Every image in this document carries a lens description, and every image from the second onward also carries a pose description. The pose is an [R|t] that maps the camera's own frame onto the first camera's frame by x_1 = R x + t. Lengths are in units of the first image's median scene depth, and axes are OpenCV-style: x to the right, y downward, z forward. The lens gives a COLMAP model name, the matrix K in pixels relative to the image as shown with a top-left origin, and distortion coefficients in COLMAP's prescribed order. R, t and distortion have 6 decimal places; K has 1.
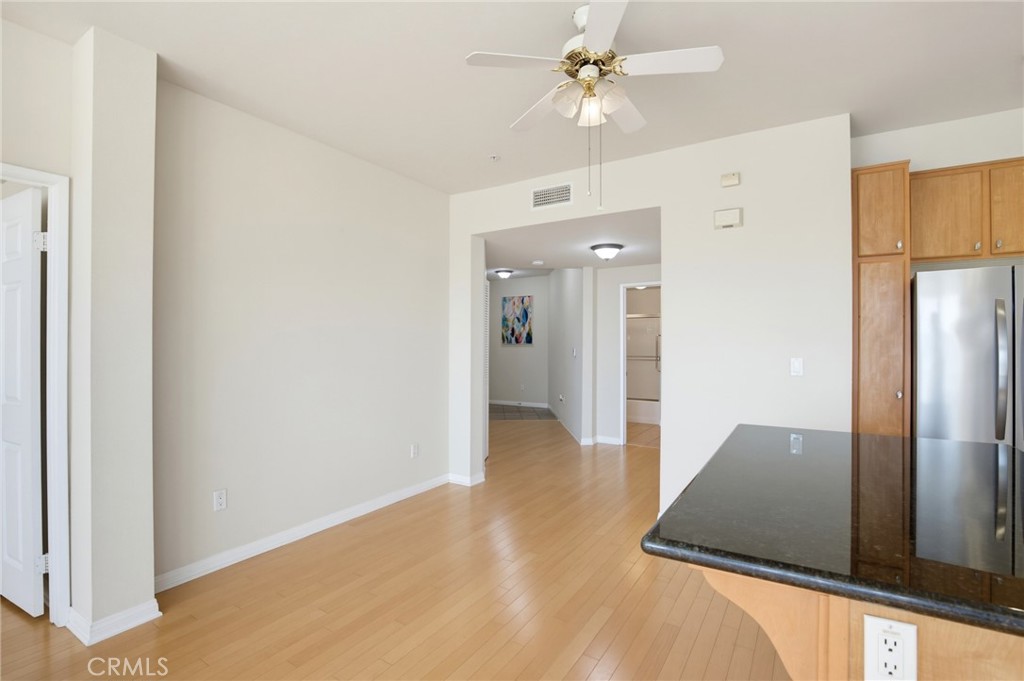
lens RADIAL K [[474.7, 0, 511.6], [0, 474.7, 342.7], [0, 0, 1]] dist [-0.038686, 0.011510]
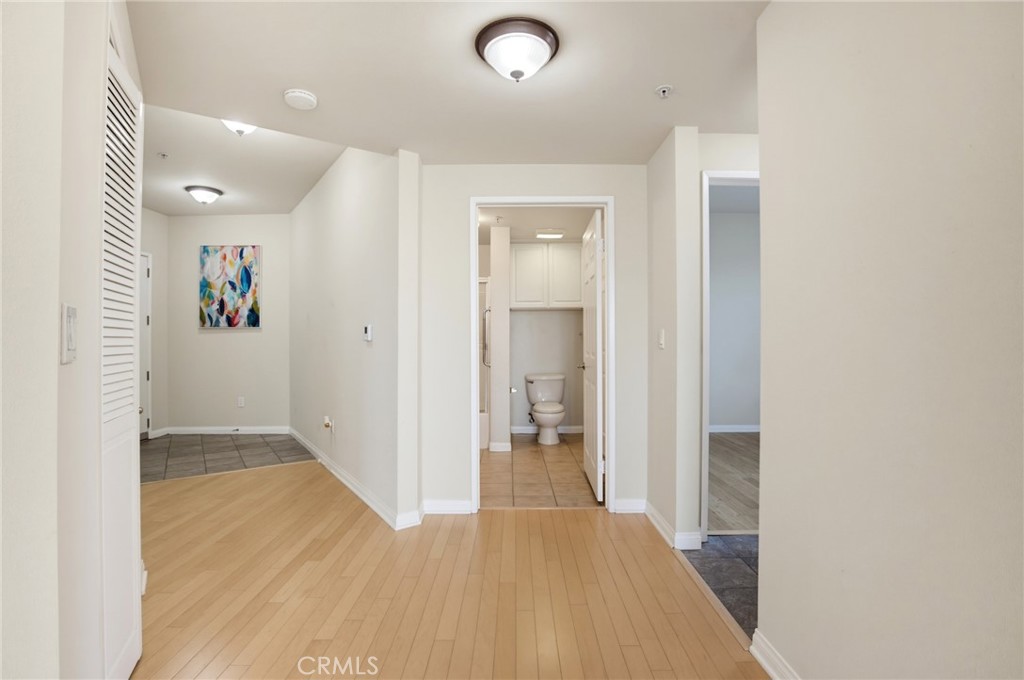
lens RADIAL K [[474.7, 0, 511.6], [0, 474.7, 342.2], [0, 0, 1]] dist [-0.038686, 0.011510]
pose [[0.846864, -0.005476, 0.531781, -0.002042], [0.002466, 0.999977, 0.006370, 0.017992], [-0.531803, -0.004084, 0.846858, 0.339778]]
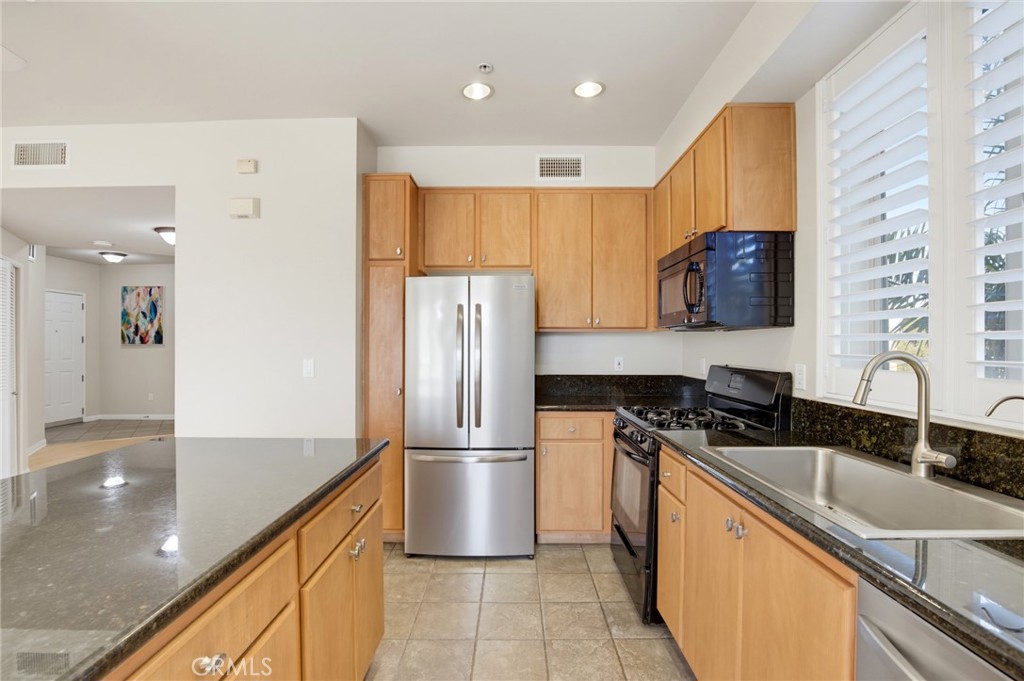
lens RADIAL K [[474.7, 0, 511.6], [0, 474.7, 342.7], [0, 0, 1]] dist [-0.038686, 0.011510]
pose [[0.853891, -0.002835, 0.520444, 0.139989], [0.002020, 0.999996, 0.002133, -0.000713], [-0.520448, -0.000770, 0.853893, -0.017145]]
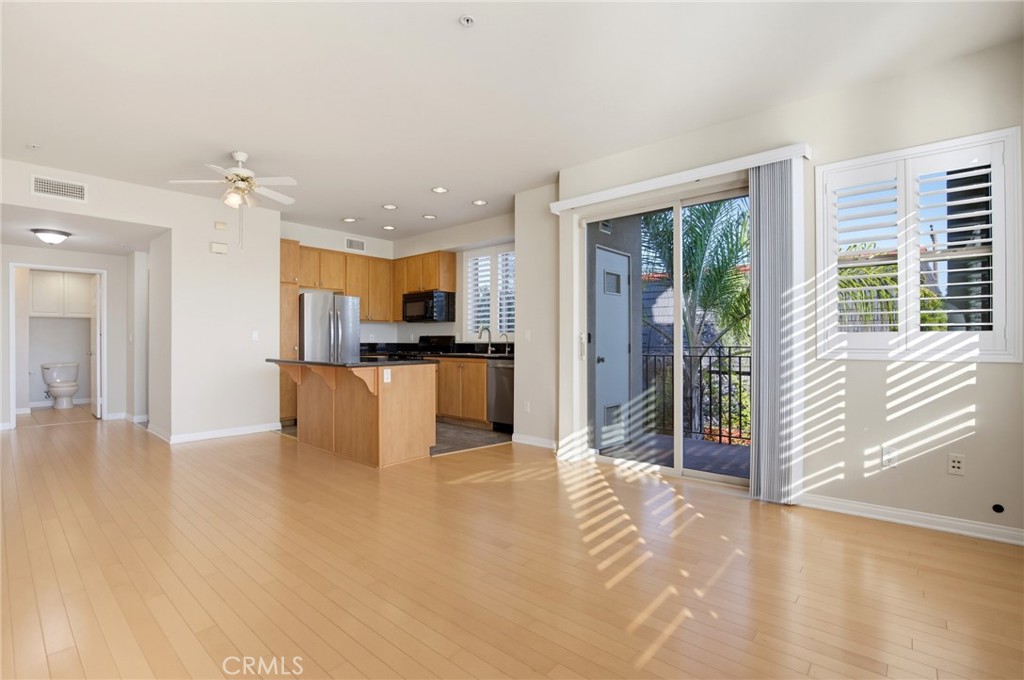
lens RADIAL K [[470.0, 0, 512.0], [0, 470.0, 340.0], [0, 0, 1]] dist [-0.000253, -0.012587]
pose [[0.160064, -0.004118, 0.987098, -0.335144], [-0.001068, 0.999990, 0.004344, 0.017338], [-0.987106, -0.001749, 0.160058, -0.100513]]
